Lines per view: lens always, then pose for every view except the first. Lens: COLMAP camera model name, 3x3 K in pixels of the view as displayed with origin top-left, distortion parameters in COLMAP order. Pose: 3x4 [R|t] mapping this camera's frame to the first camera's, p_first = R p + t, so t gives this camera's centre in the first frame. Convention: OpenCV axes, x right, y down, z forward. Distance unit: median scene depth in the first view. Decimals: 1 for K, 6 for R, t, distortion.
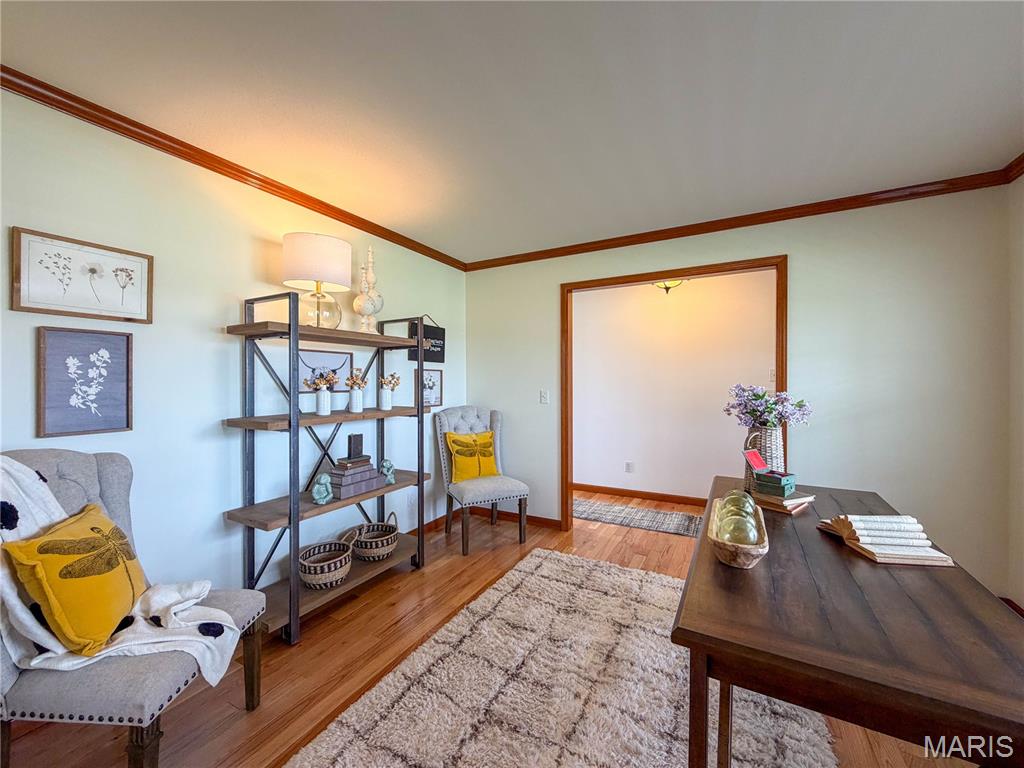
lens RADIAL K [[408.4, 0, 508.6], [0, 408.4, 385.3], [0, 0, 1]] dist [0.002594, 0.000129]
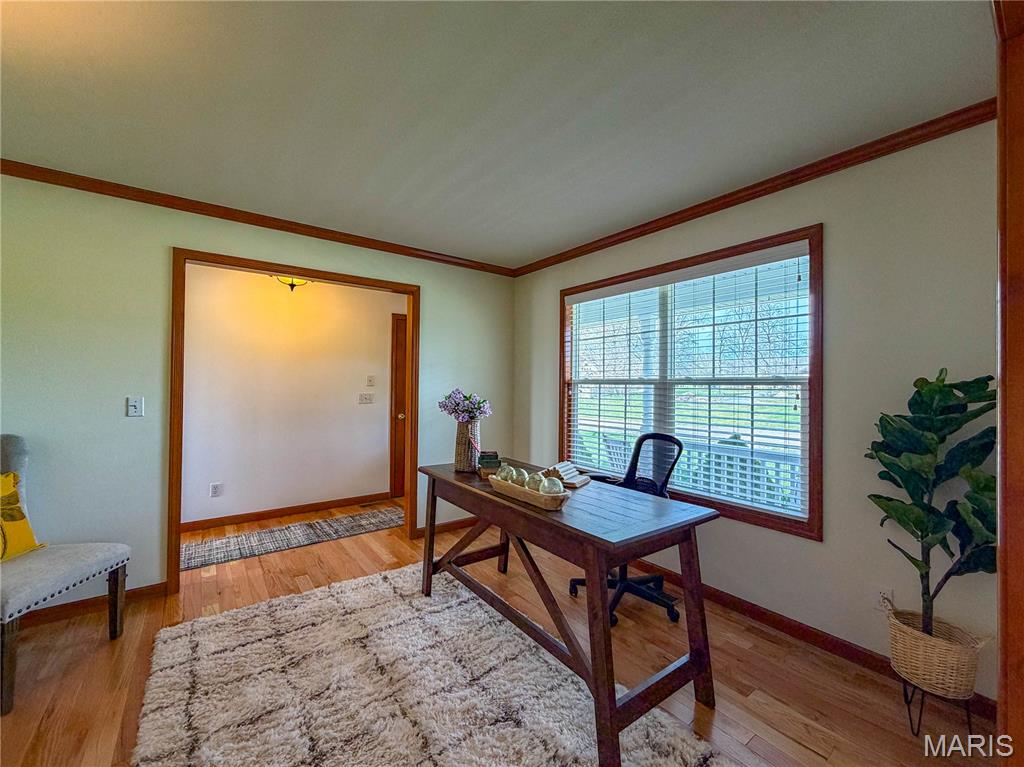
lens RADIAL K [[408.4, 0, 521.8], [0, 408.4, 385.9], [0, 0, 1]] dist [0.002594, 0.000129]
pose [[0.409927, 0.010708, 0.912055, -0.290750], [-0.002836, 0.999941, -0.010465, 0.000542], [-0.912114, 0.001703, 0.409933, 0.167054]]
